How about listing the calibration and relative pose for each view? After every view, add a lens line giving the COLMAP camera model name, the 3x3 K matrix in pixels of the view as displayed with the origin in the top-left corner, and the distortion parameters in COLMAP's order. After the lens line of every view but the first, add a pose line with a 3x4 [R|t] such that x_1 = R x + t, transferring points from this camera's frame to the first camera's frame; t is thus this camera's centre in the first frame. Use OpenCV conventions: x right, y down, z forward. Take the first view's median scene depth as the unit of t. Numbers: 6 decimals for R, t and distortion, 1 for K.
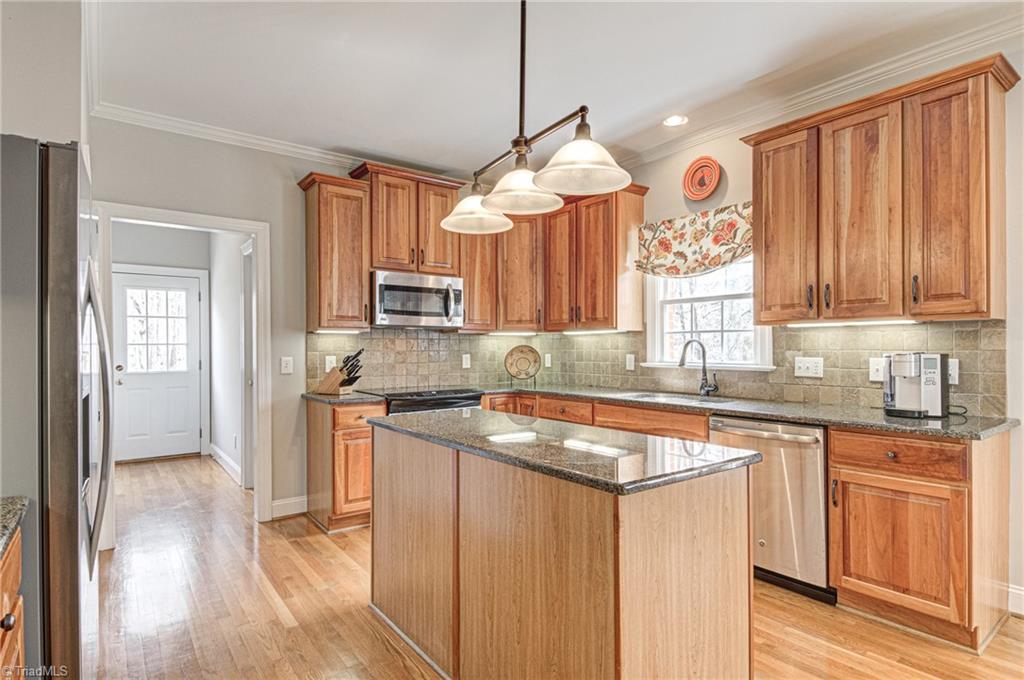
lens RADIAL K [[538.4, 0, 519.8], [0, 538.4, 347.5], [0, 0, 1]] dist [0.015595, -0.013978]
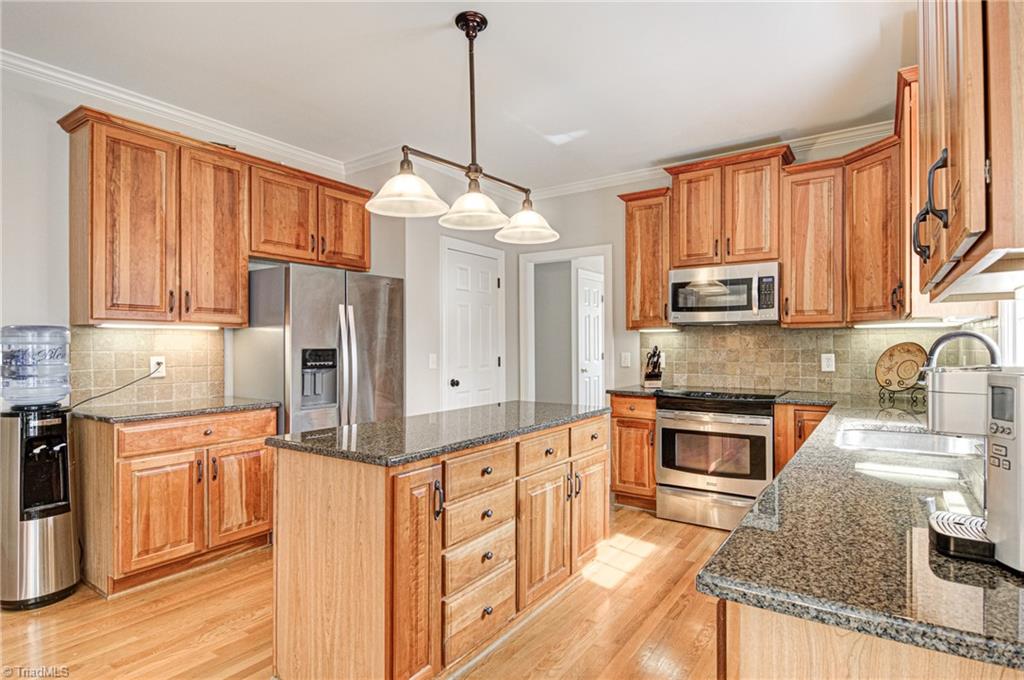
lens RADIAL K [[538.4, 0, 517.9], [0, 538.4, 344.3], [0, 0, 1]] dist [0.015595, -0.013978]
pose [[0.321523, 0.001794, -0.946900, 0.668392], [0.000416, 0.999998, 0.002036, -0.004084], [0.946902, -0.001049, 0.321521, 0.426471]]
